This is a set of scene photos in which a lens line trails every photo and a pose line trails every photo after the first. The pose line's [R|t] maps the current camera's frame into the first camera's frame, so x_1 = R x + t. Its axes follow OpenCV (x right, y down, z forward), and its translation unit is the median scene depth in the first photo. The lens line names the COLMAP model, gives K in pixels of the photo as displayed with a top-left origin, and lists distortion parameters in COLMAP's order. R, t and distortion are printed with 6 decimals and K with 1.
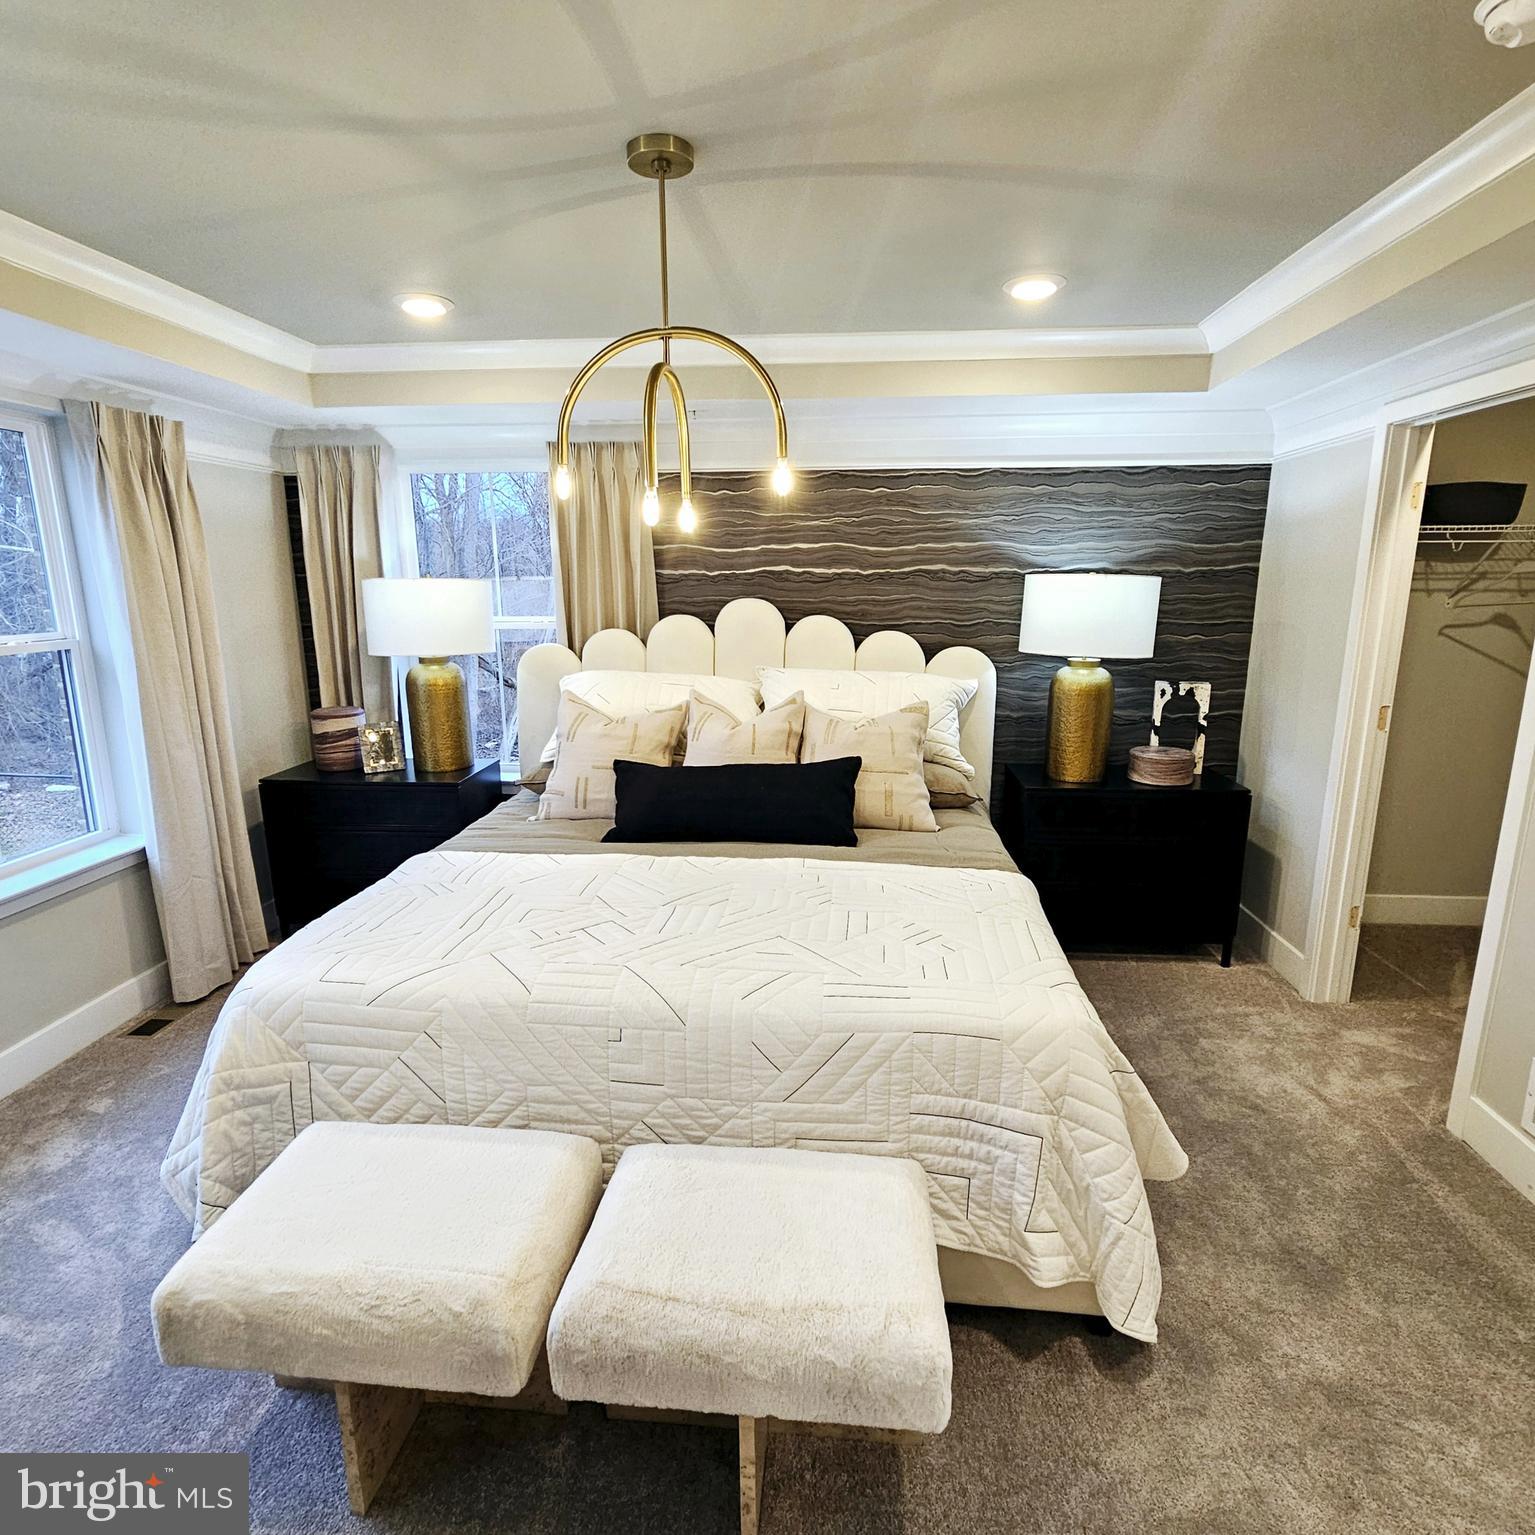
lens RADIAL K [[847.2, 0, 772.8], [0, 847.2, 766.4], [0, 0, 1]] dist [-0.016943, 0.002637]
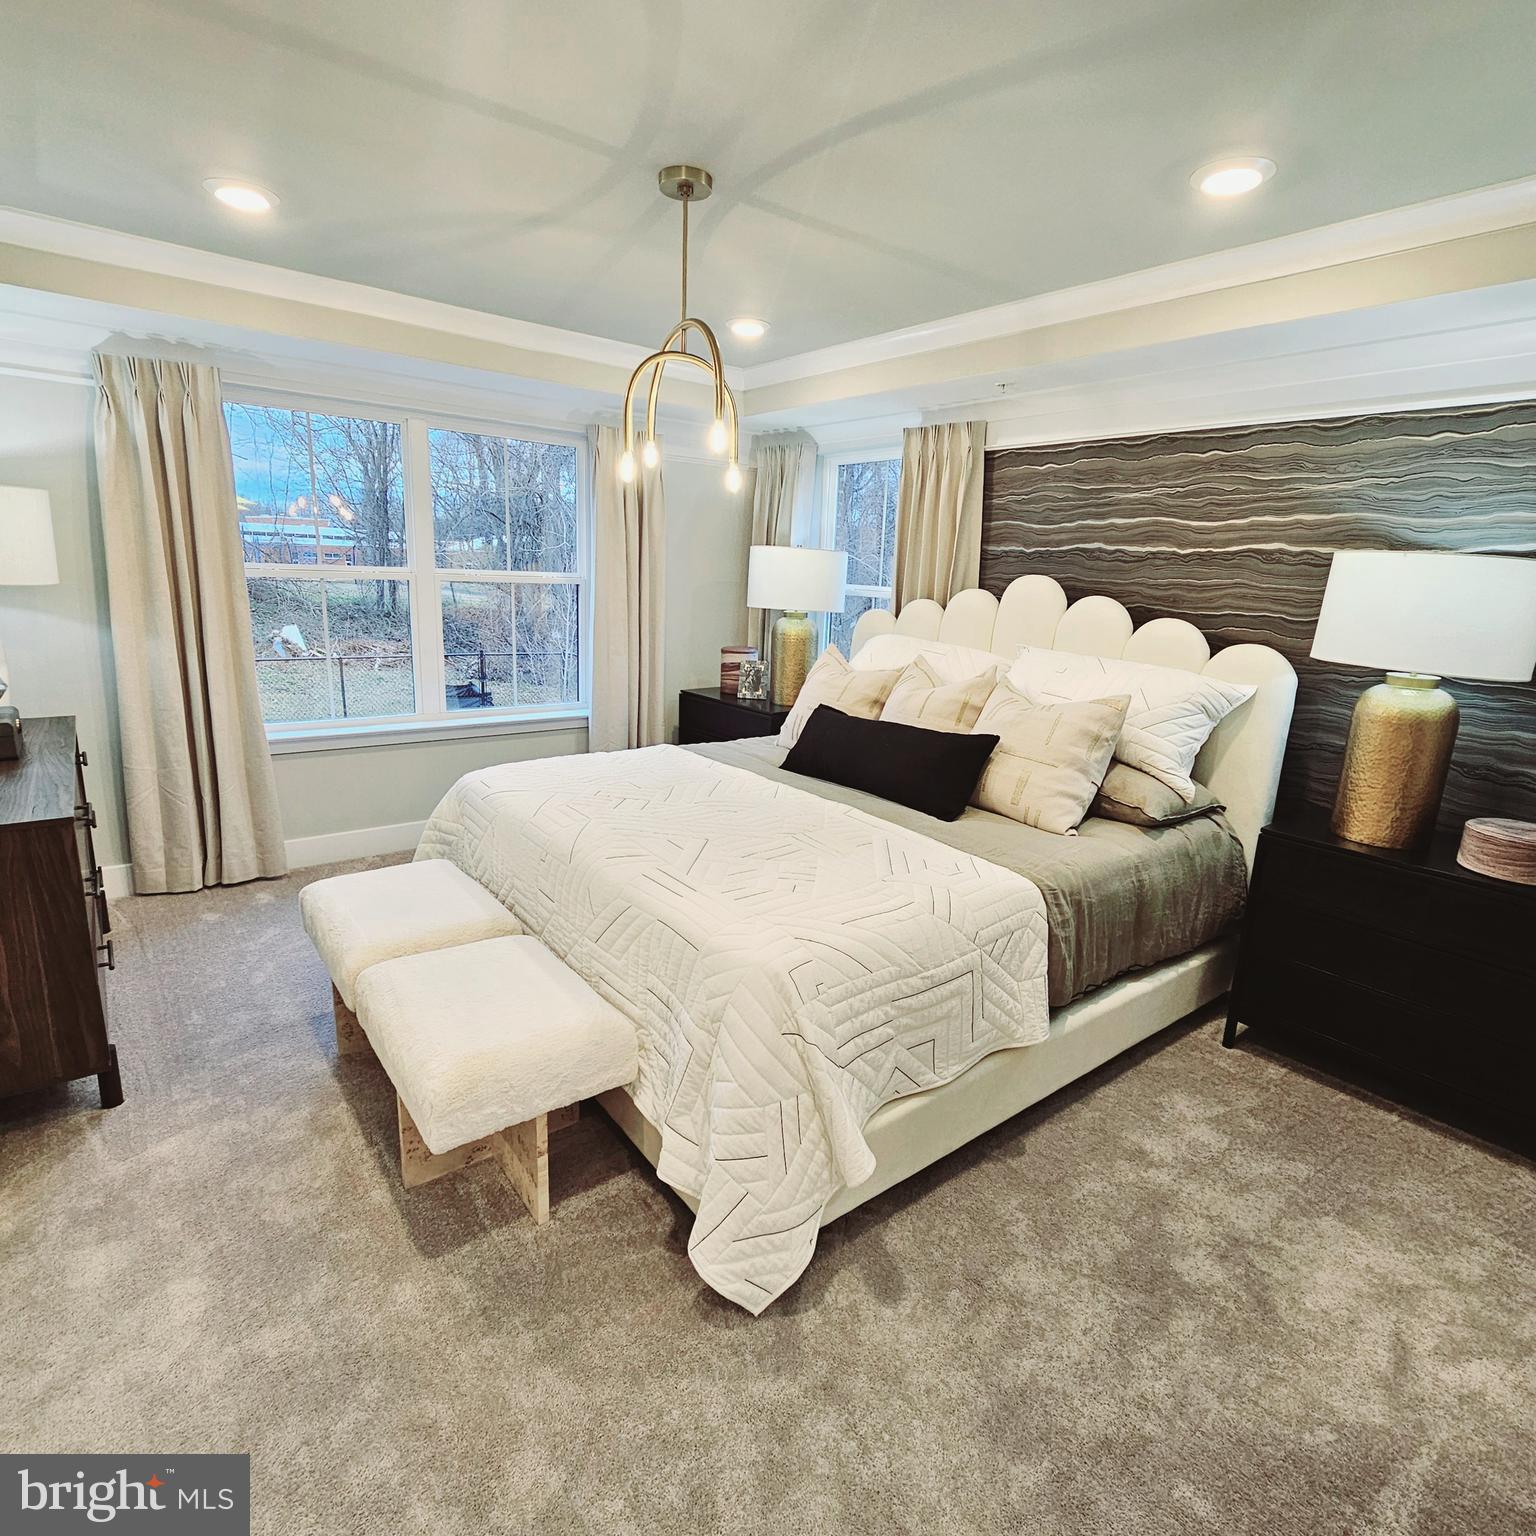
lens RADIAL K [[847.8, 0, 773.3], [0, 847.8, 766.9], [0, 0, 1]] dist [-0.016943, 0.002637]
pose [[0.682510, 0.195250, -0.704314, 0.494247], [-0.193784, 0.977510, 0.083200, -0.006799], [0.704718, 0.079700, 0.704997, 0.128129]]
